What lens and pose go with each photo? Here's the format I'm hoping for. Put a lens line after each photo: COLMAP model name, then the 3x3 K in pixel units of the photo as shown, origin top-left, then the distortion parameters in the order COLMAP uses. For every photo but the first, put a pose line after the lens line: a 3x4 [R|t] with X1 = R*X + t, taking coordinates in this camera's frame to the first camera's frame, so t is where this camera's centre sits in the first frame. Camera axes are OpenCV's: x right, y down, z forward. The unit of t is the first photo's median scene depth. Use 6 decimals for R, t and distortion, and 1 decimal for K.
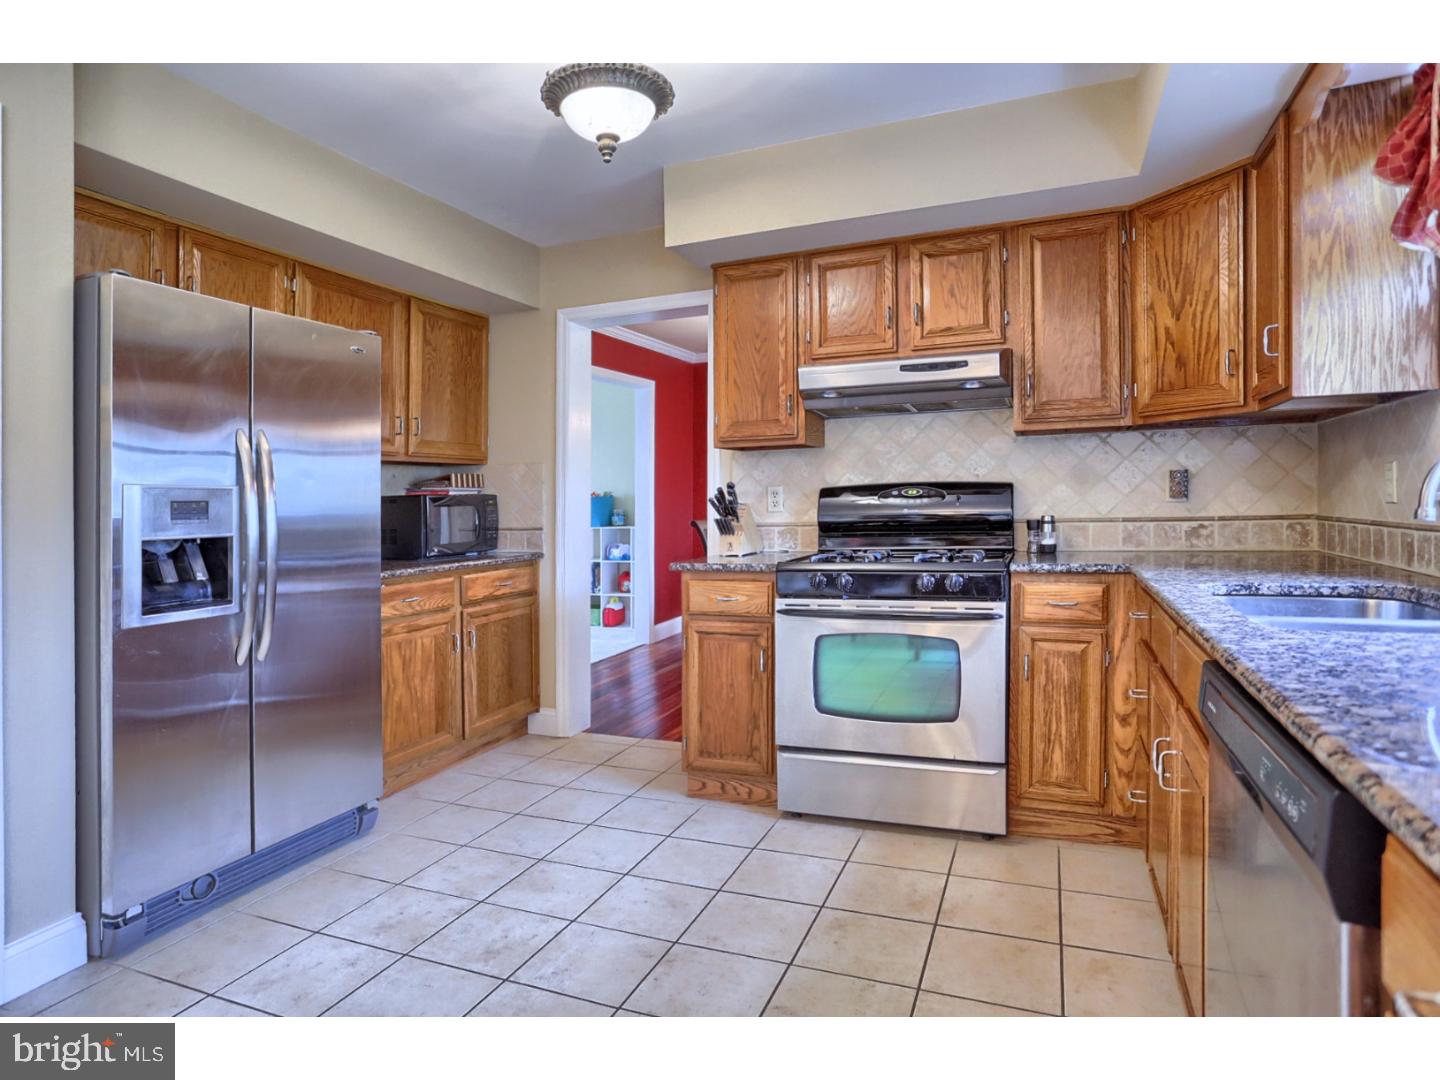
lens RADIAL K [[838.1, 0, 711.8], [0, 838.1, 471.9], [0, 0, 1]] dist [-0.054490, 0.027306]
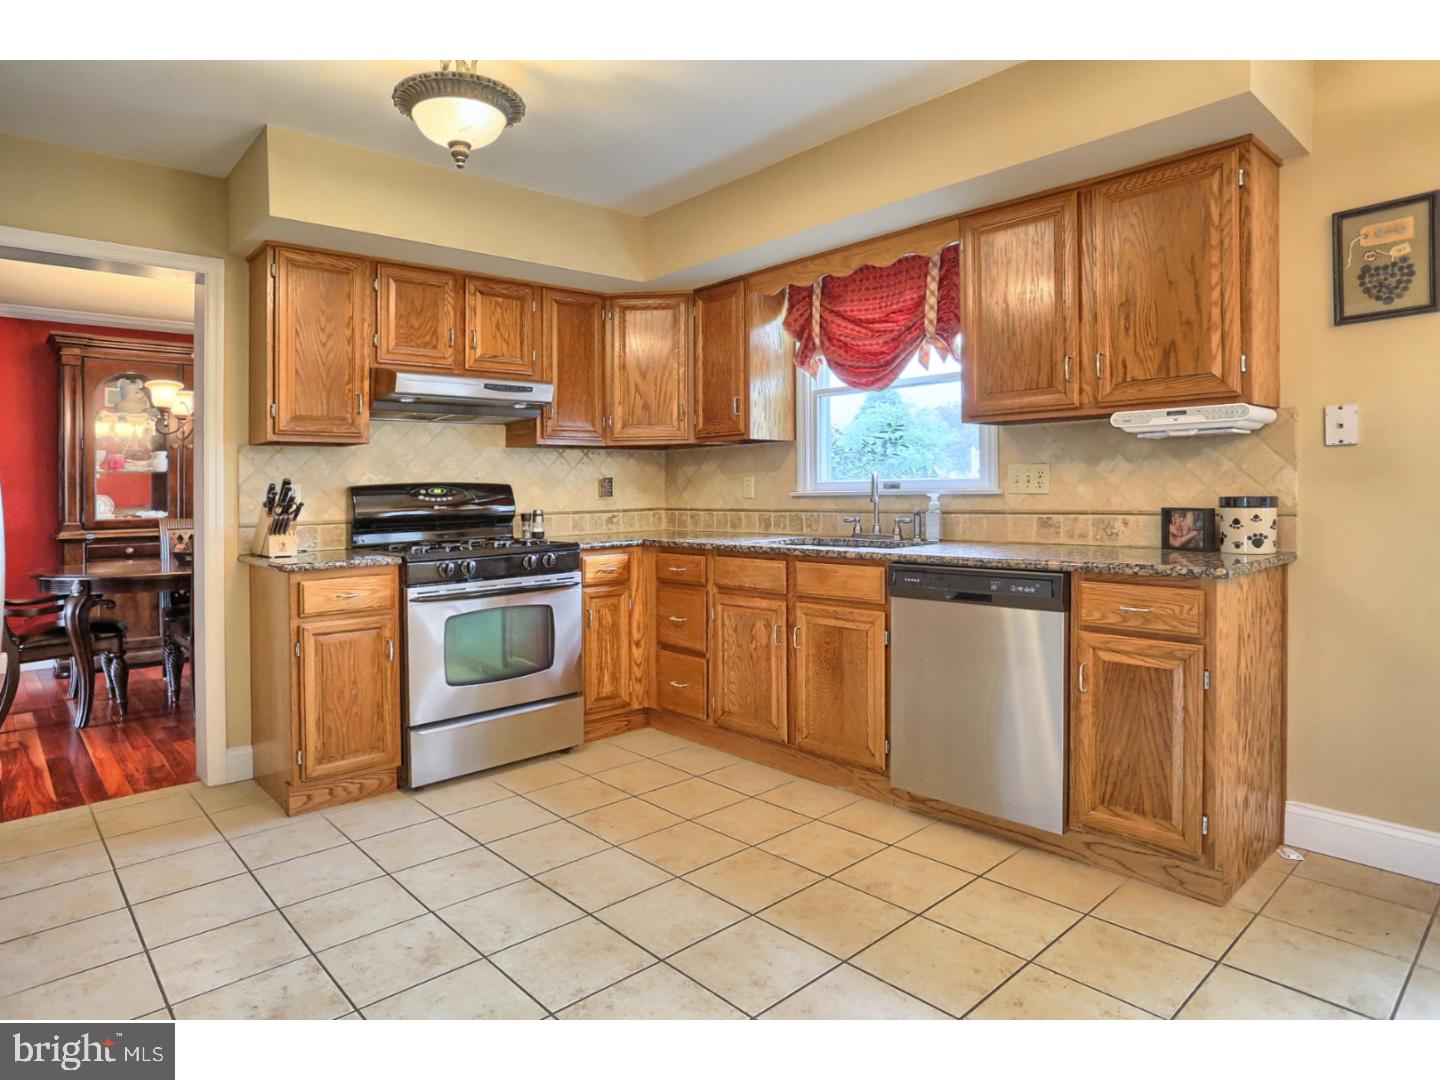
lens RADIAL K [[838.1, 0, 684.1], [0, 838.1, 473.5], [0, 0, 1]] dist [-0.054490, 0.027306]
pose [[0.449419, 0.030164, 0.892811, -0.692295], [-0.021222, 0.999508, -0.023087, 0.021468], [-0.893069, -0.008572, 0.449839, 0.207910]]
